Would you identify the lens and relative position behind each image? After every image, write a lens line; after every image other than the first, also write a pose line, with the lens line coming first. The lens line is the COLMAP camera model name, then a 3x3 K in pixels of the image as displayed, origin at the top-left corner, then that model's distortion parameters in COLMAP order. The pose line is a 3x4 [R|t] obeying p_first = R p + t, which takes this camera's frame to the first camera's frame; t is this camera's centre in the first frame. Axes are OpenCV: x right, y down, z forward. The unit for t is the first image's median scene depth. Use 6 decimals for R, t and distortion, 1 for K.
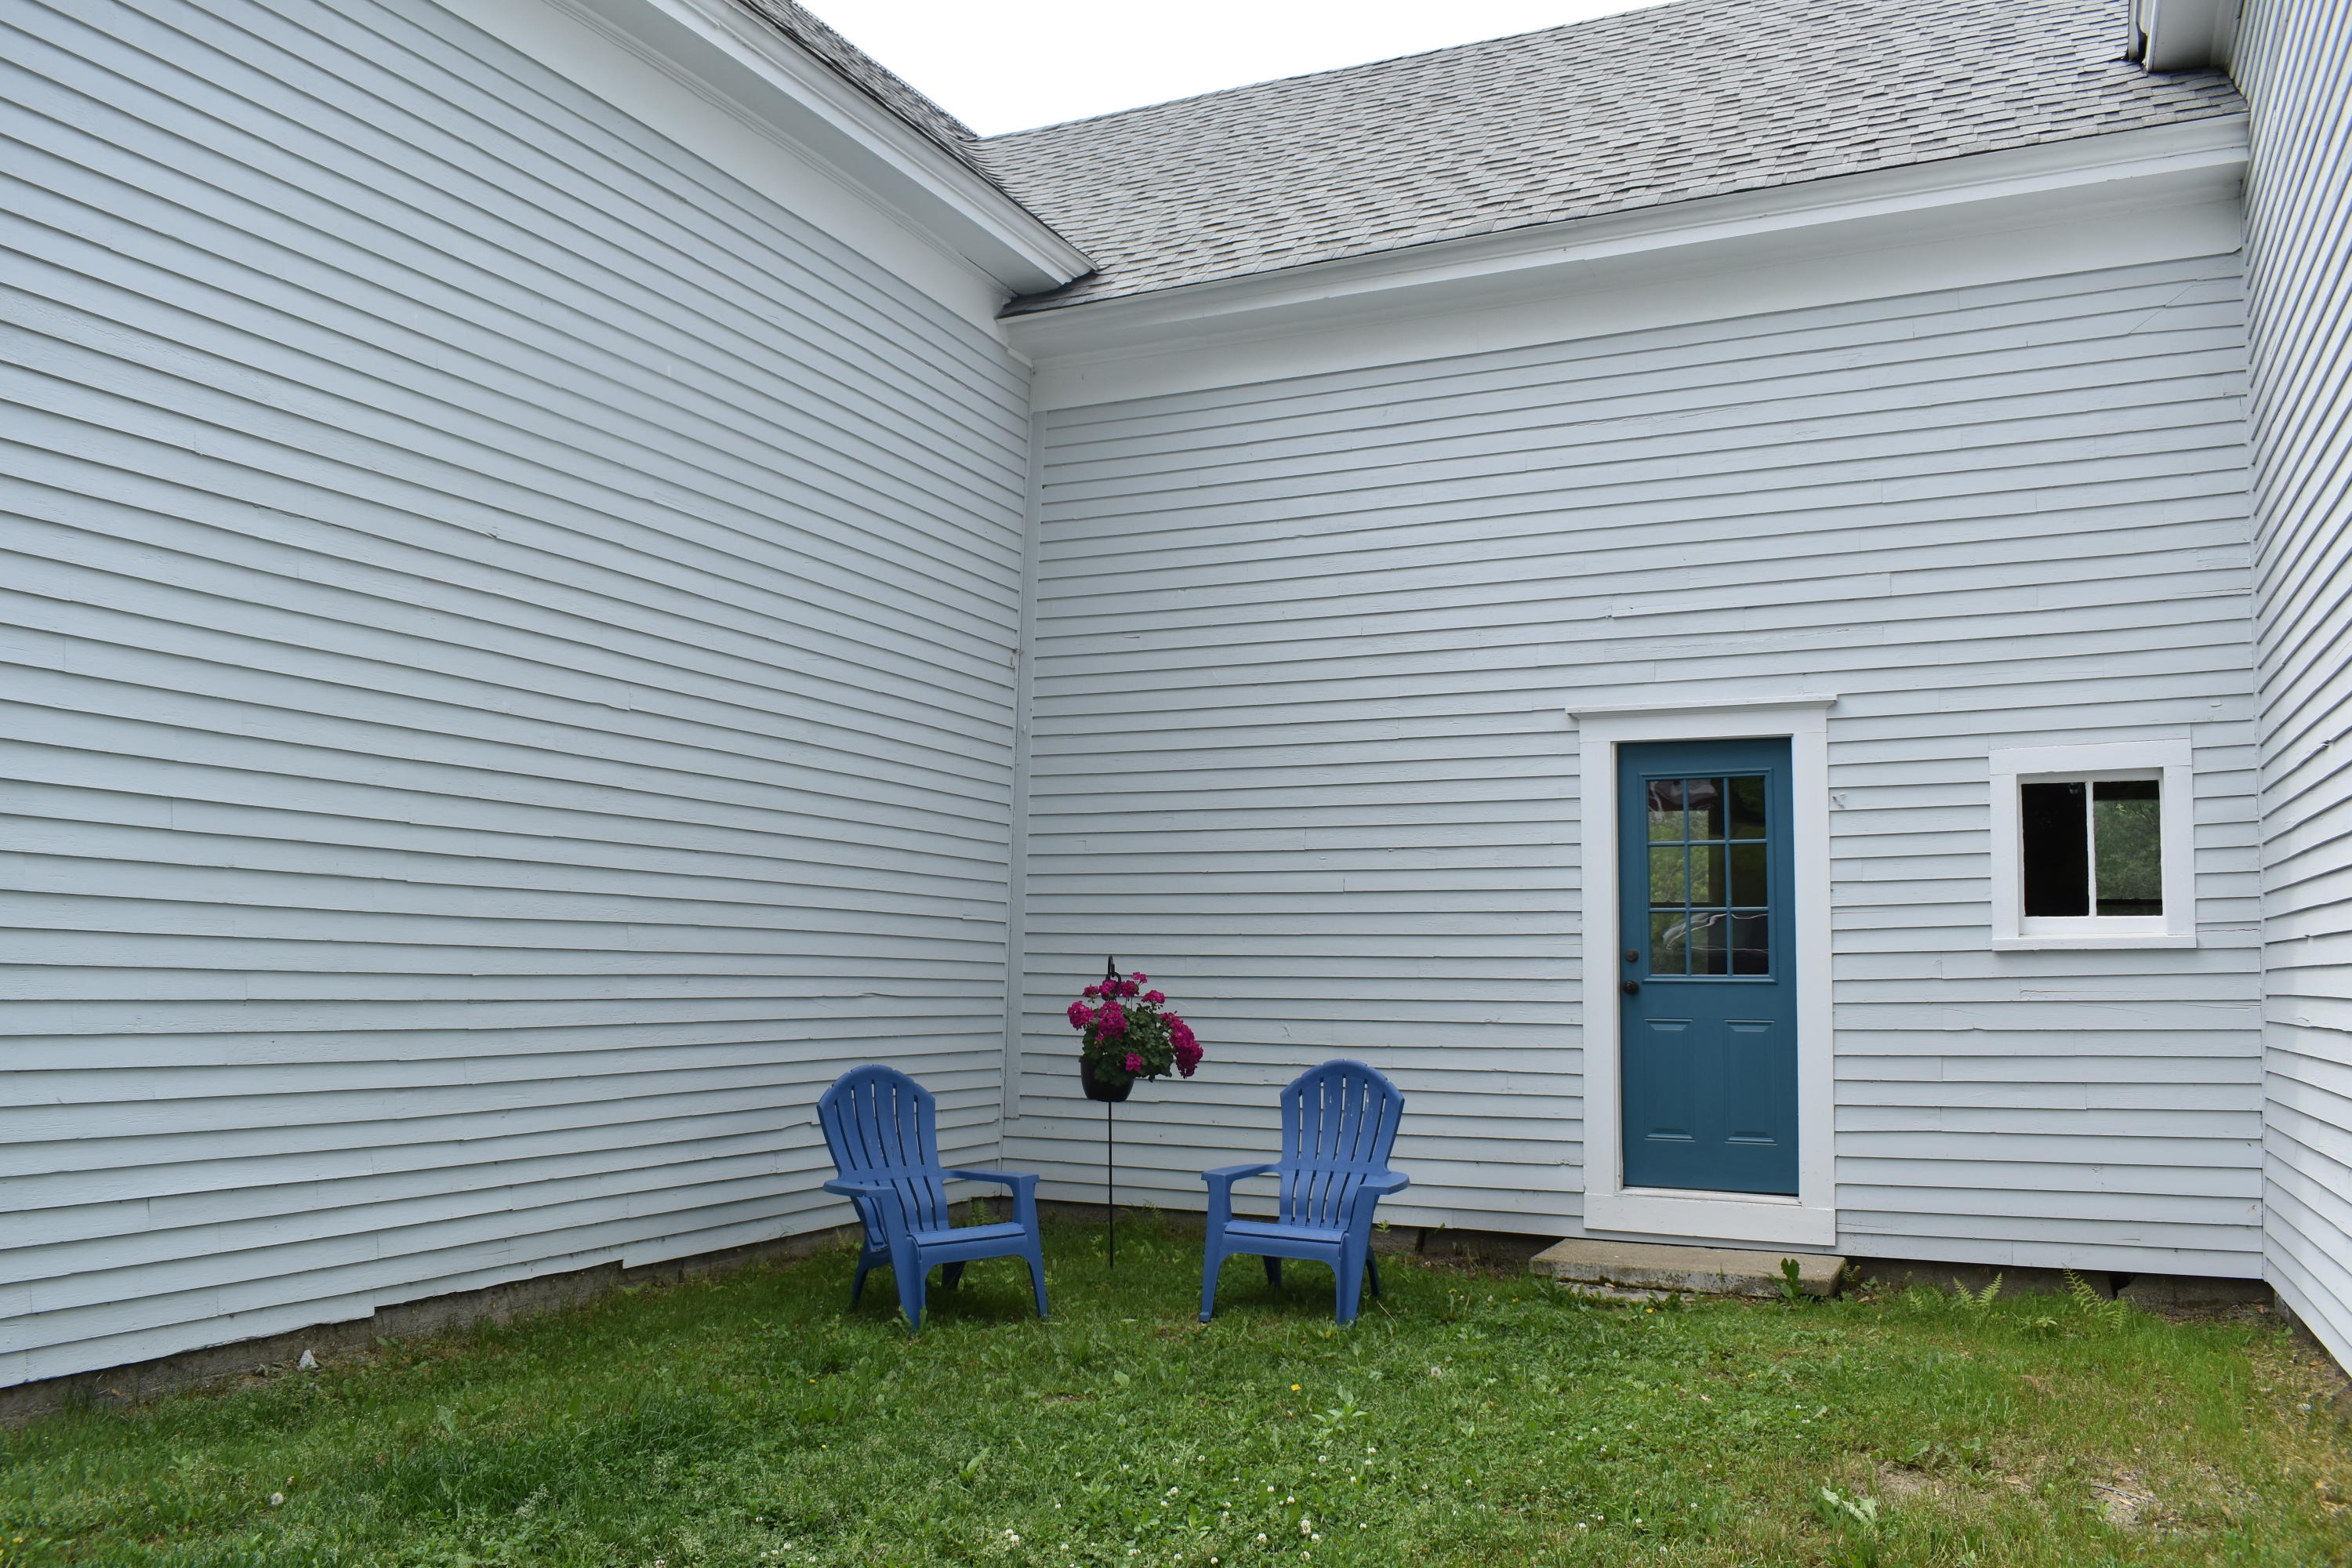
lens RADIAL K [[1839.3, 0, 1176.0], [0, 1839.3, 784.0], [0, 0, 1]] dist [-0.092396, 0.008156]
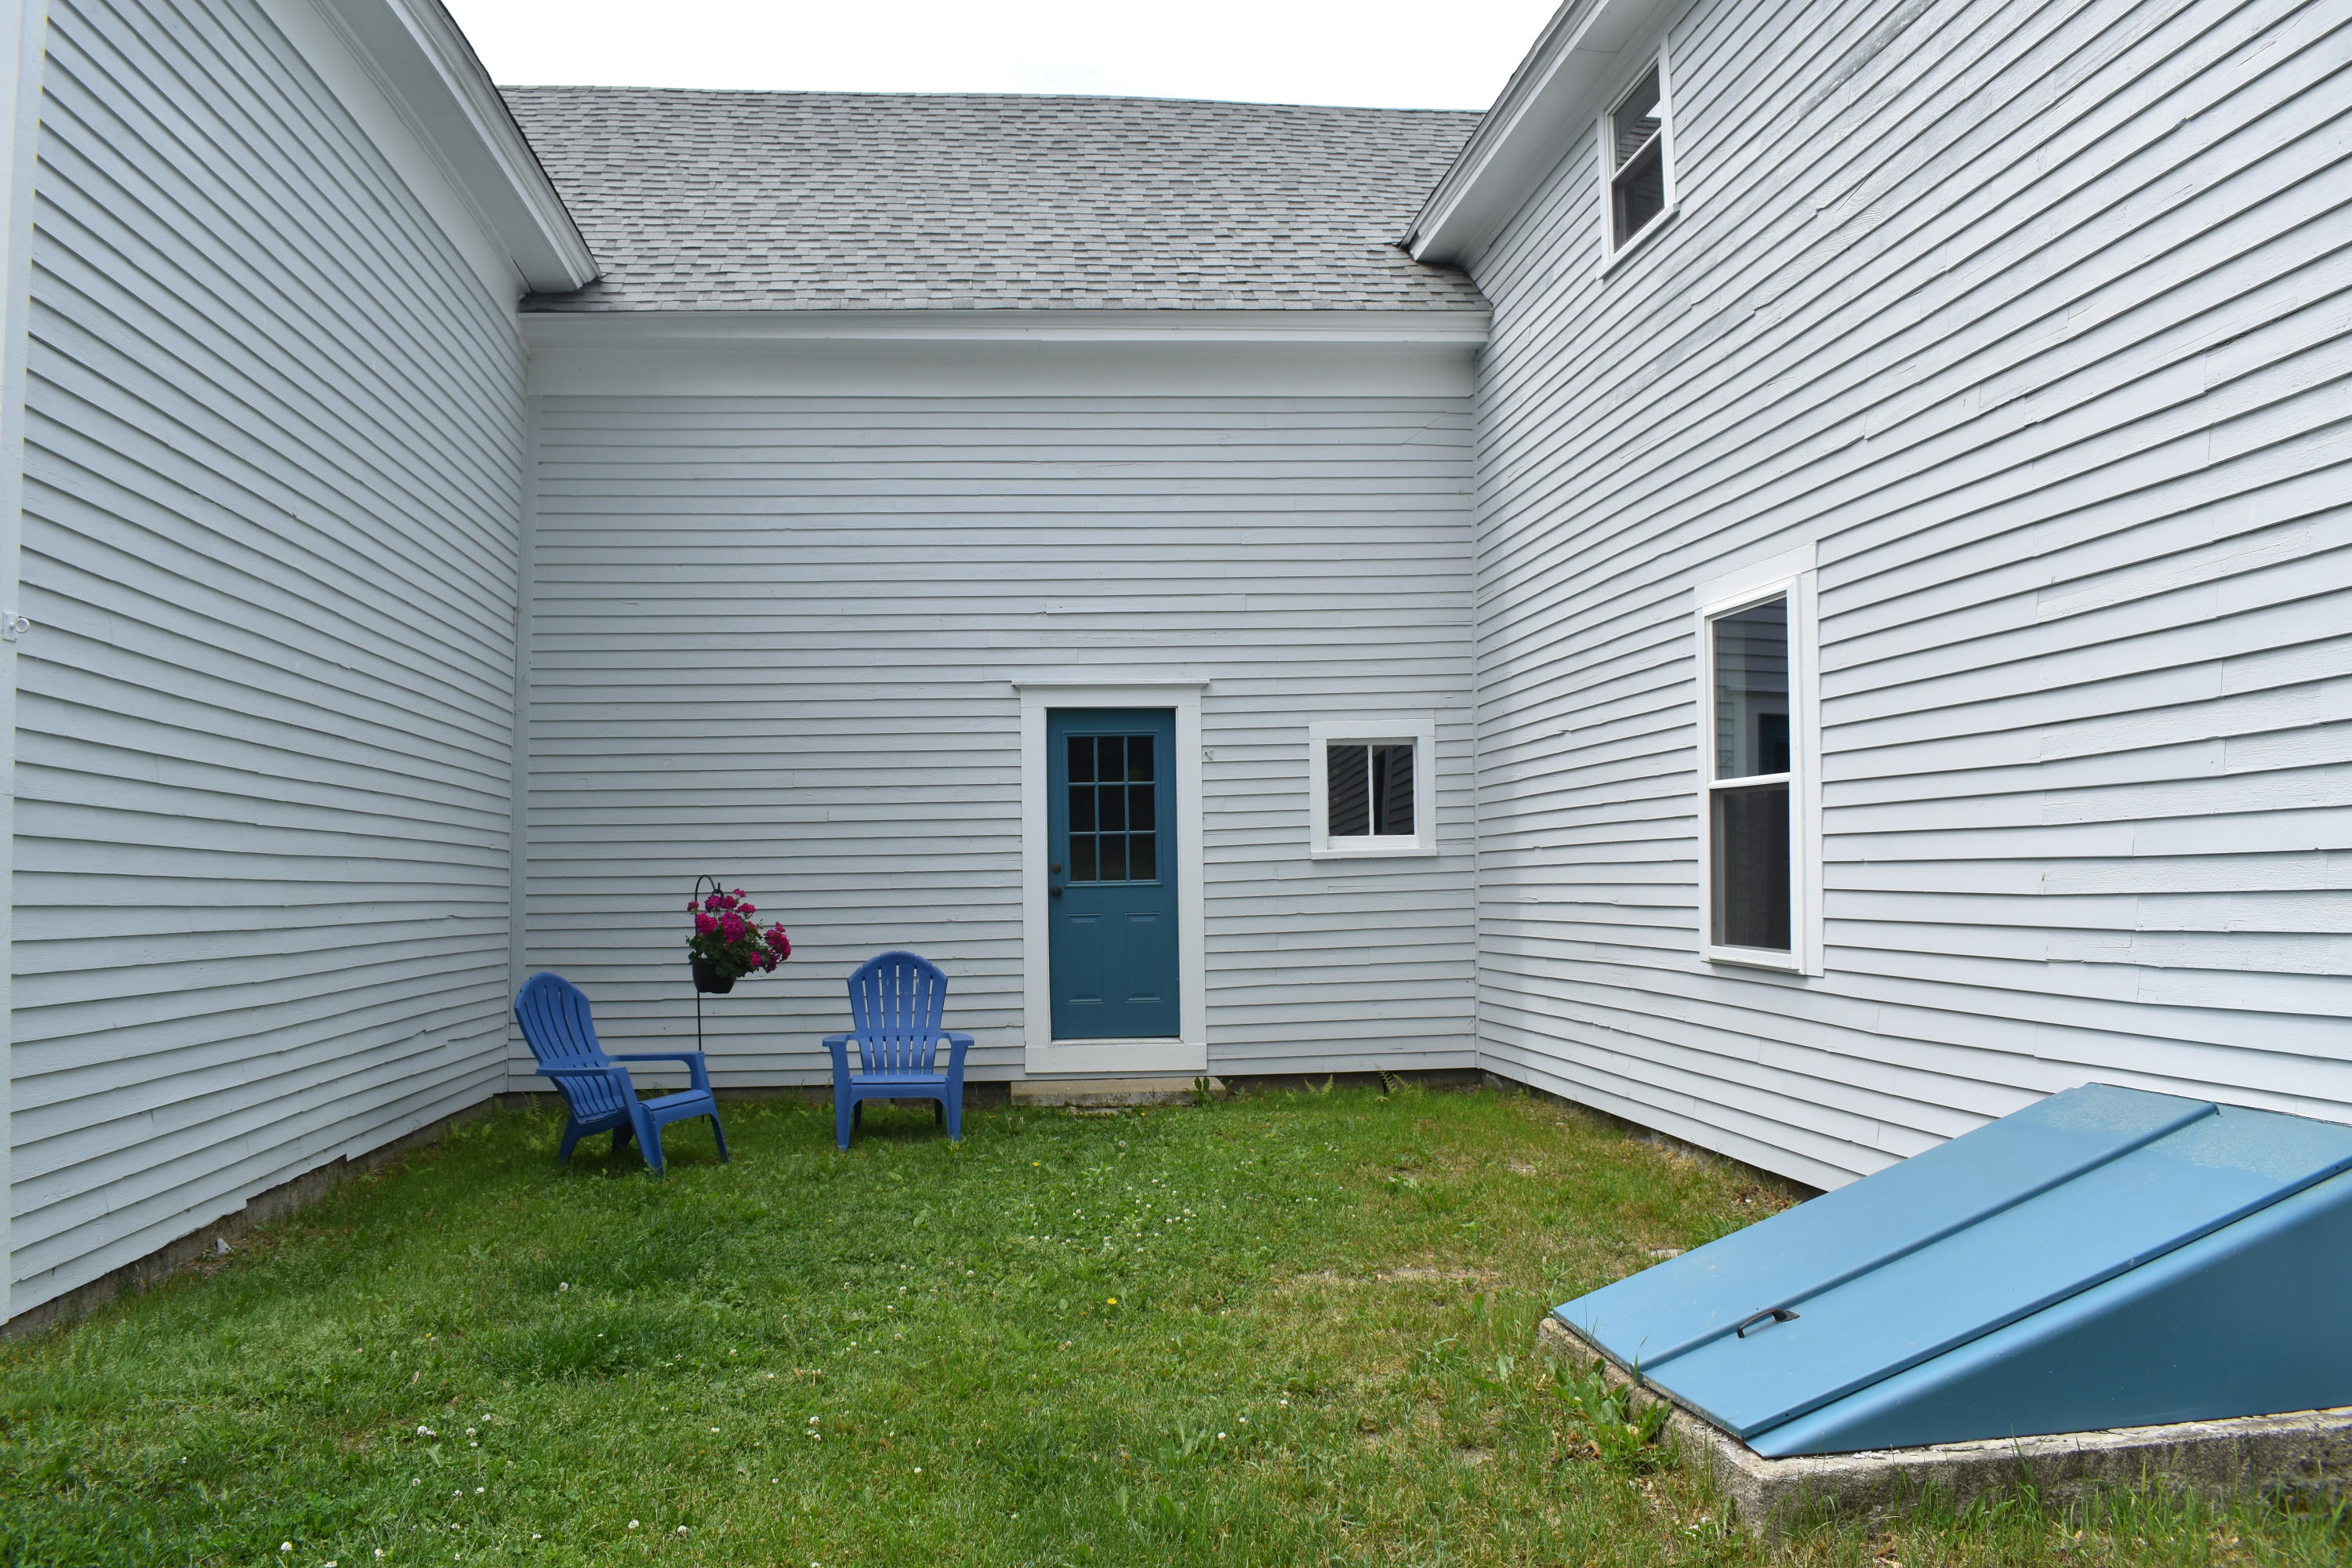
lens RADIAL K [[1839.3, 0, 1176.0], [0, 1839.3, 784.0], [0, 0, 1]] dist [-0.092396, 0.008156]
pose [[0.849329, 0.000430, 0.527863, -0.422063], [-0.024370, 0.998965, 0.038398, -0.023182], [-0.527300, -0.045476, 0.848461, -0.202196]]
